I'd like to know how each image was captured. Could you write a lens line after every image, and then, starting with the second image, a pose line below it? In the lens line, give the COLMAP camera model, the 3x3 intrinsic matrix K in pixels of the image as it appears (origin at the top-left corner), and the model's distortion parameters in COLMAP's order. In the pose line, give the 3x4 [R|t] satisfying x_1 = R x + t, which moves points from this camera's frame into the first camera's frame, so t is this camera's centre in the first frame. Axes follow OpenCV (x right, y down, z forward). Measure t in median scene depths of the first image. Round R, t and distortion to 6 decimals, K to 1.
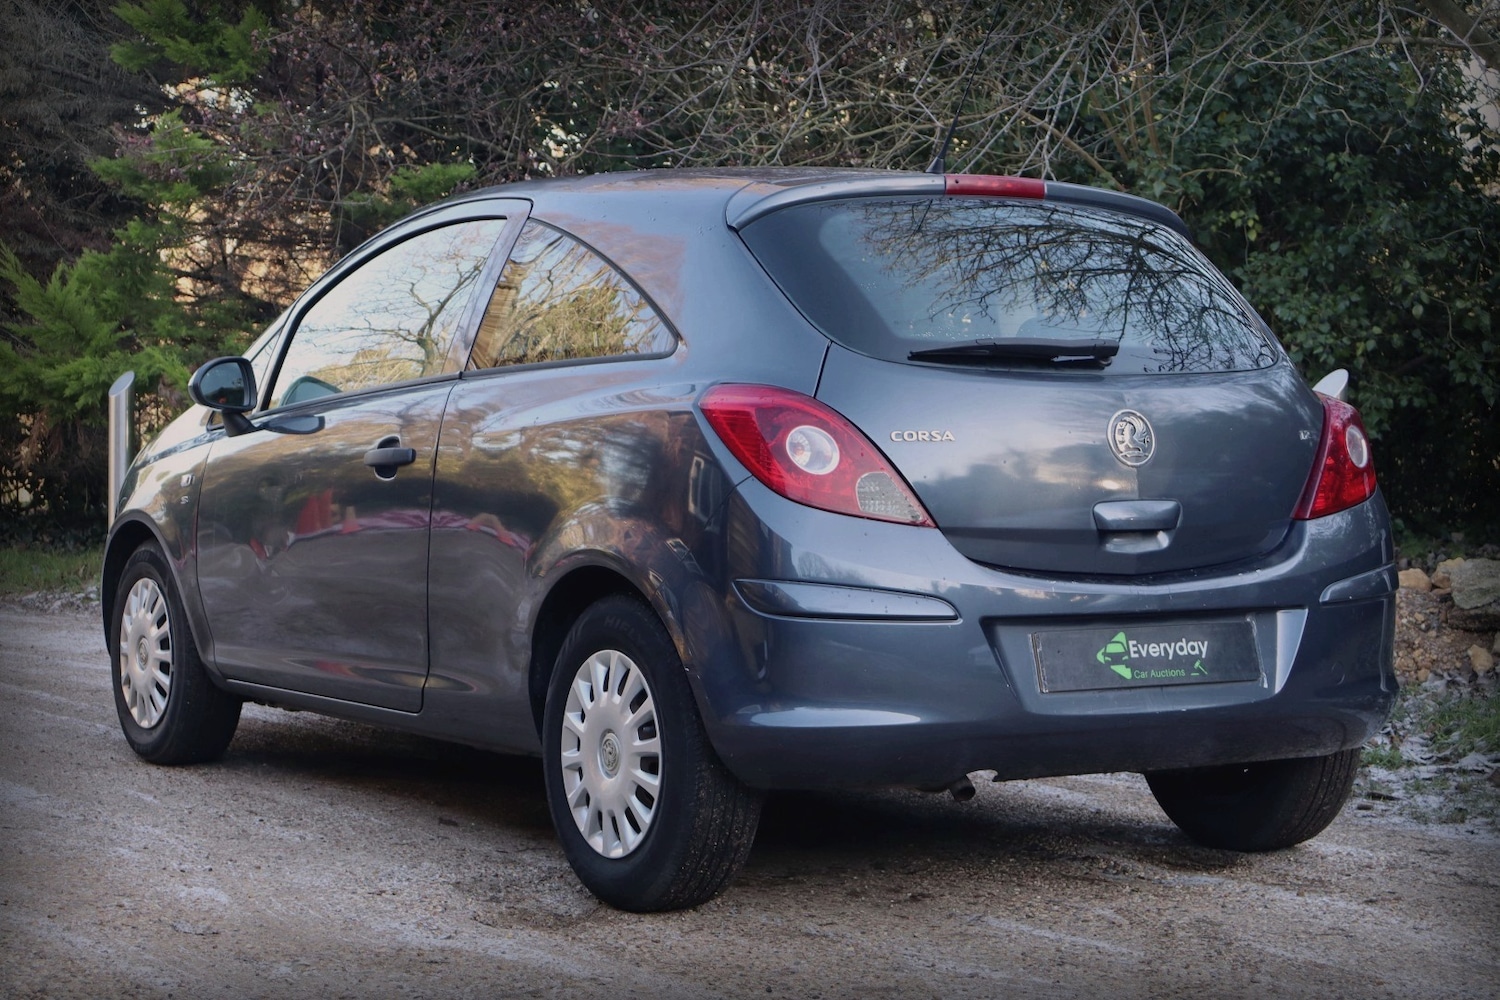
lens RADIAL K [[2987.2, 0, 750.6], [0, 2987.2, 500.6], [0, 0, 1]] dist [-0.006782, 0.000000]
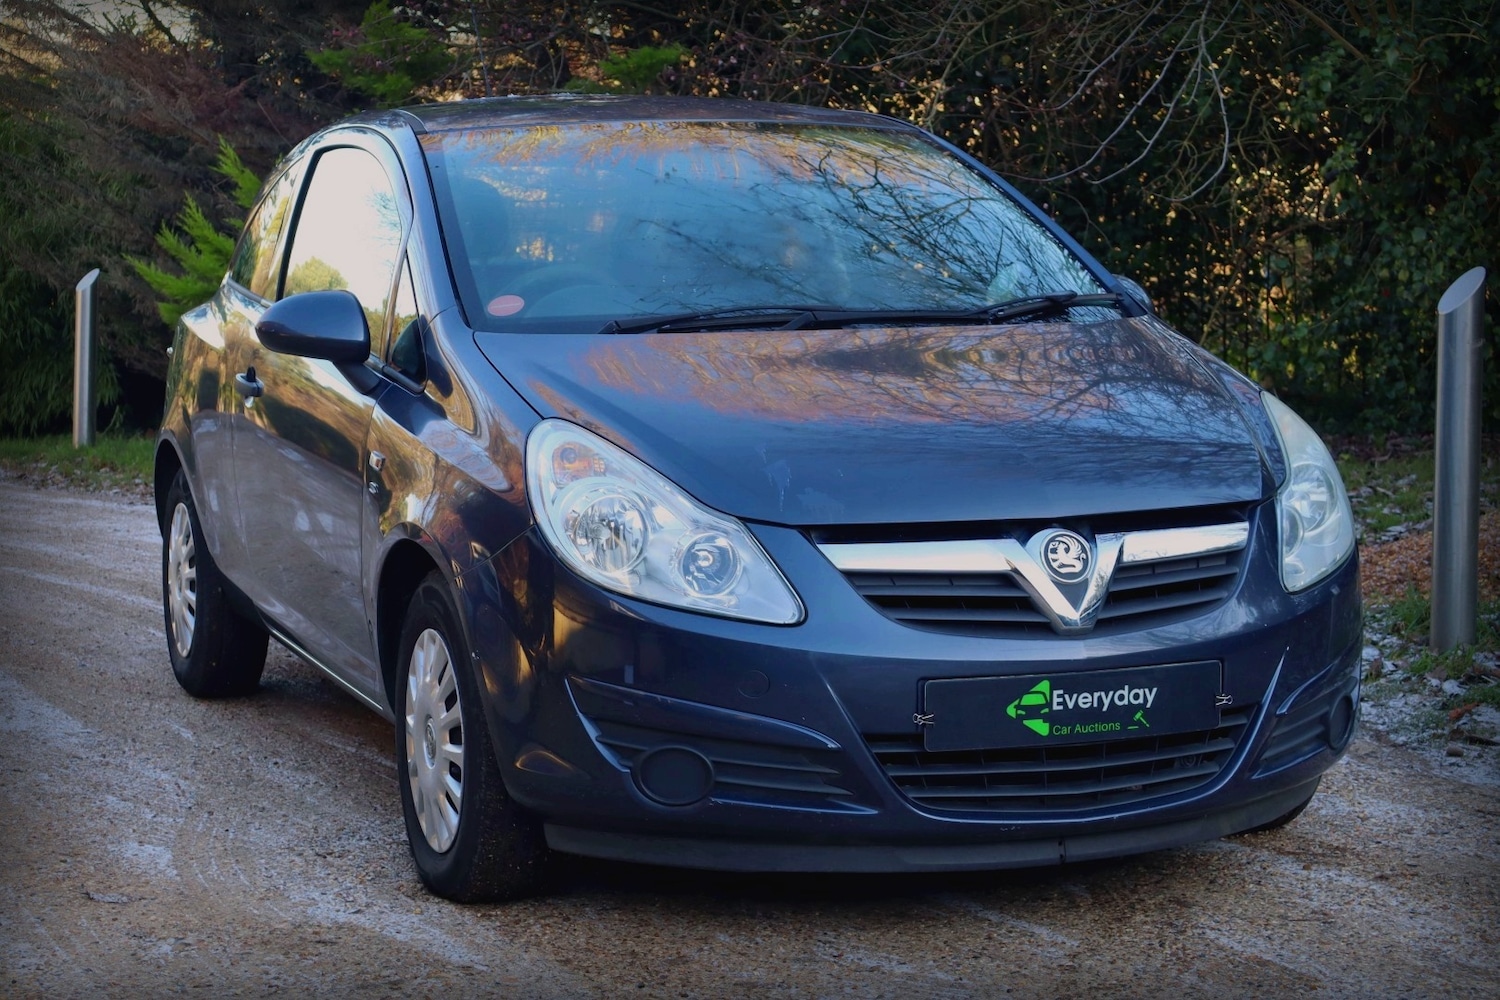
lens RADIAL K [[2987.2, 0, 758.0], [0, 2987.2, 514.5], [0, 0, 1]] dist [-0.006782, 0.000000]
pose [[0.990270, -0.004749, -0.139081, 0.117739], [0.012439, 0.998437, 0.054479, -0.024946], [0.138605, -0.055679, 0.988781, 0.063085]]
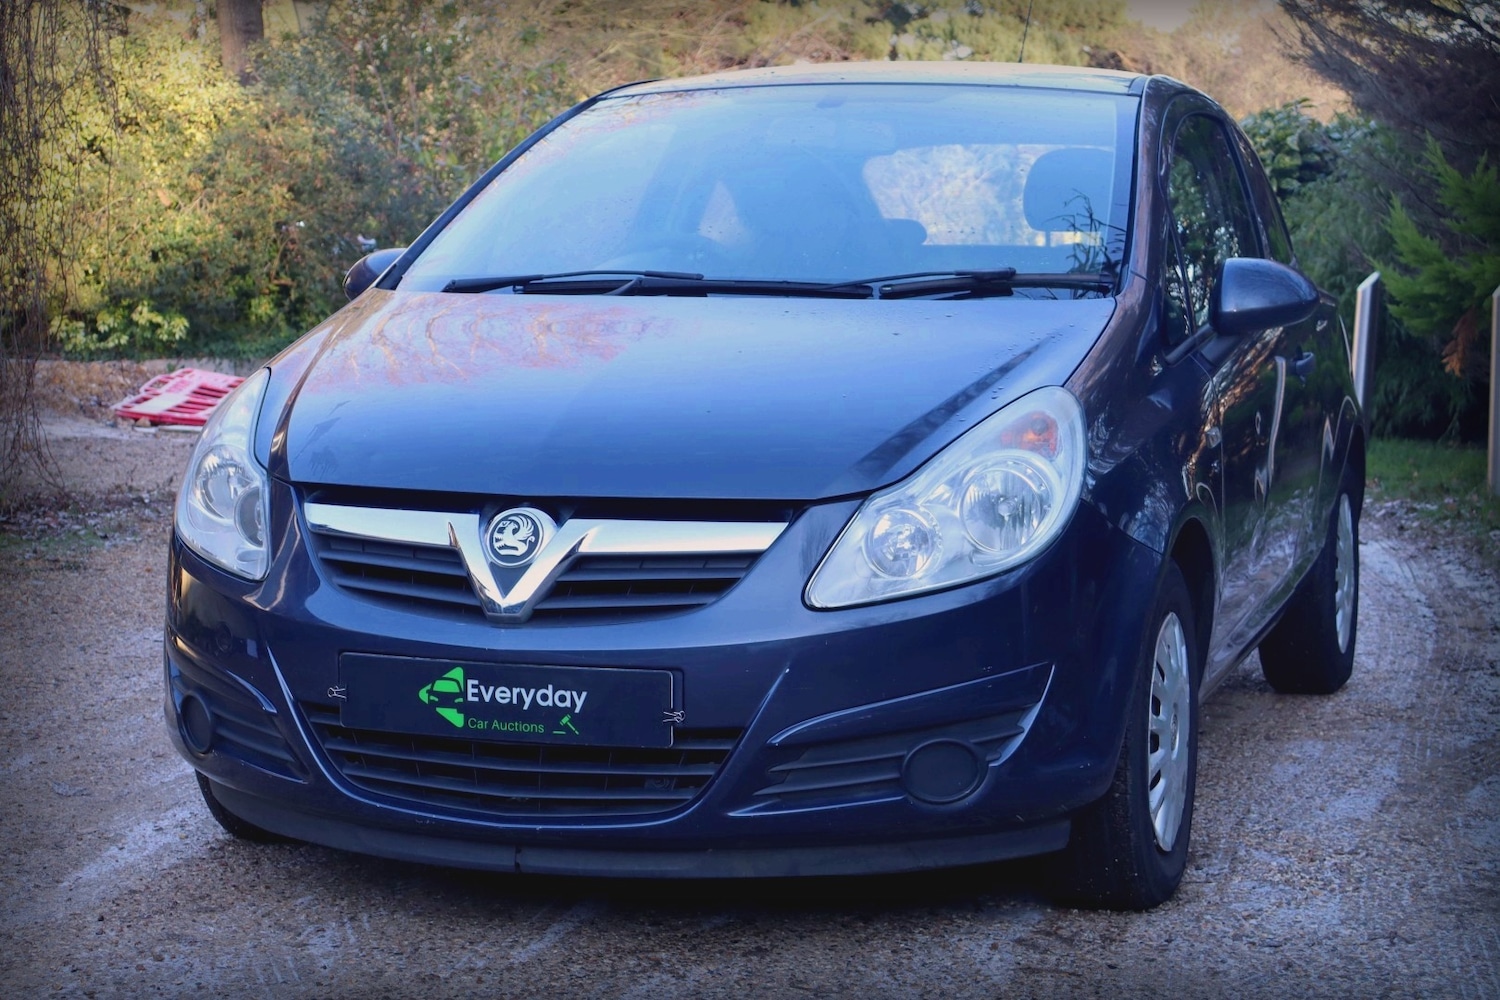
lens RADIAL K [[2987.2, 0, 743.3], [0, 2987.2, 501.9], [0, 0, 1]] dist [-0.006782, 0.000000]
pose [[0.684556, 0.064050, -0.726141, 0.552535], [-0.037916, 0.997913, 0.052278, -0.019746], [0.727974, -0.008255, 0.685556, 0.335310]]
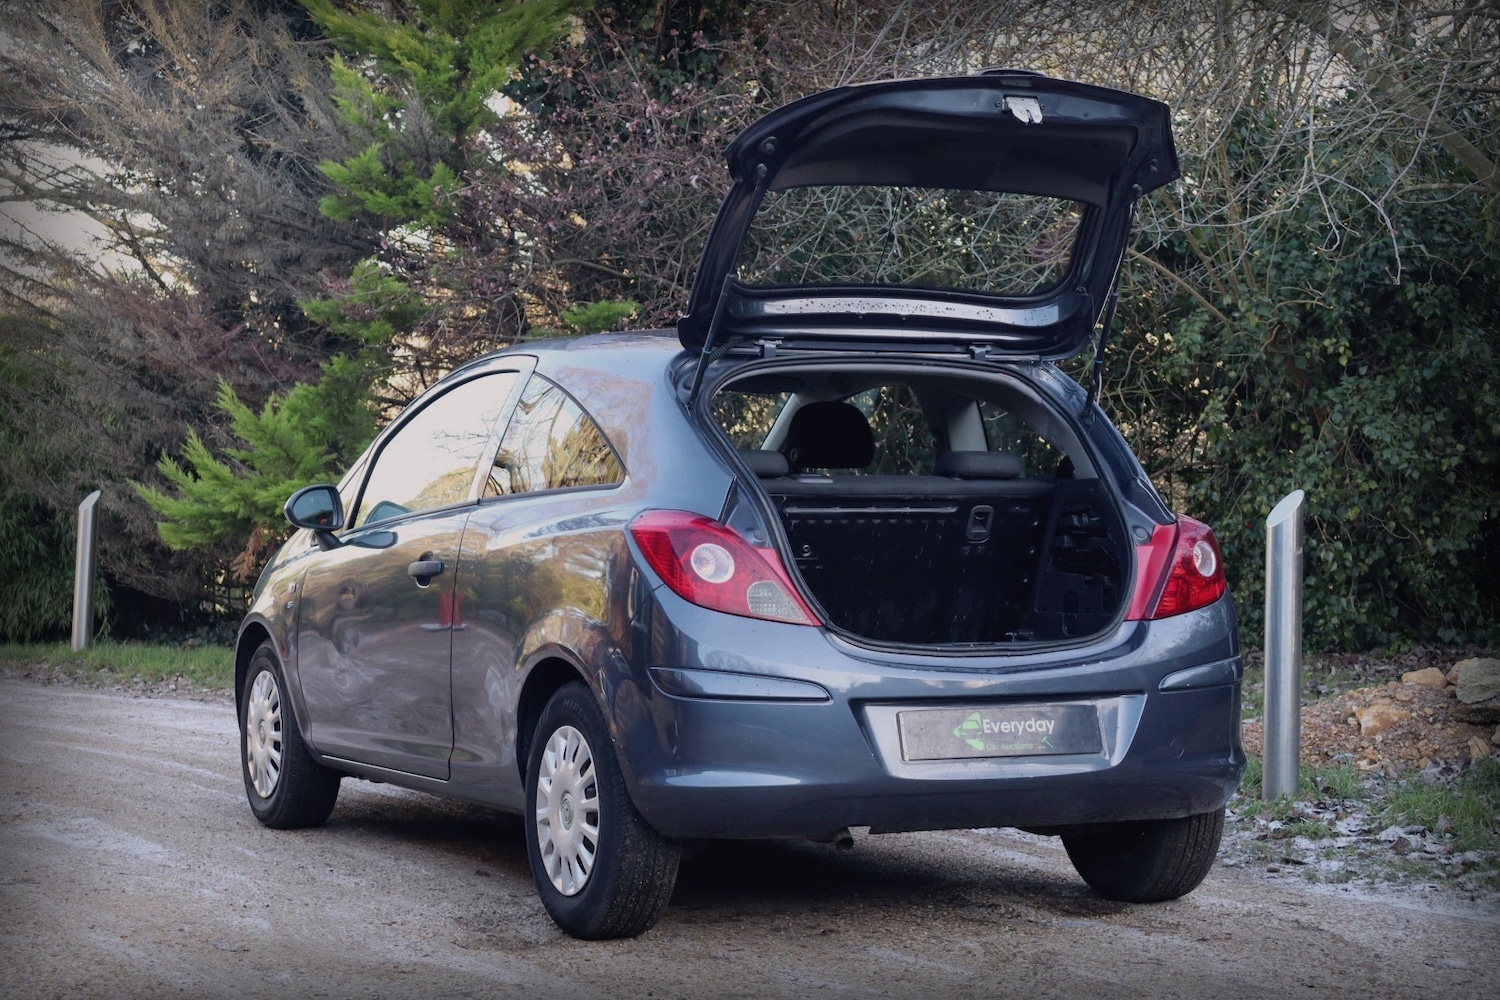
lens RADIAL K [[2987.2, 0, 754.7], [0, 2987.2, 489.8], [0, 0, 1]] dist [-0.006782, 0.000000]
pose [[0.994408, -0.004053, -0.105531, 0.121711], [-0.000123, 0.999218, -0.039535, 0.001145], [0.105609, 0.039327, 0.993630, -0.167017]]
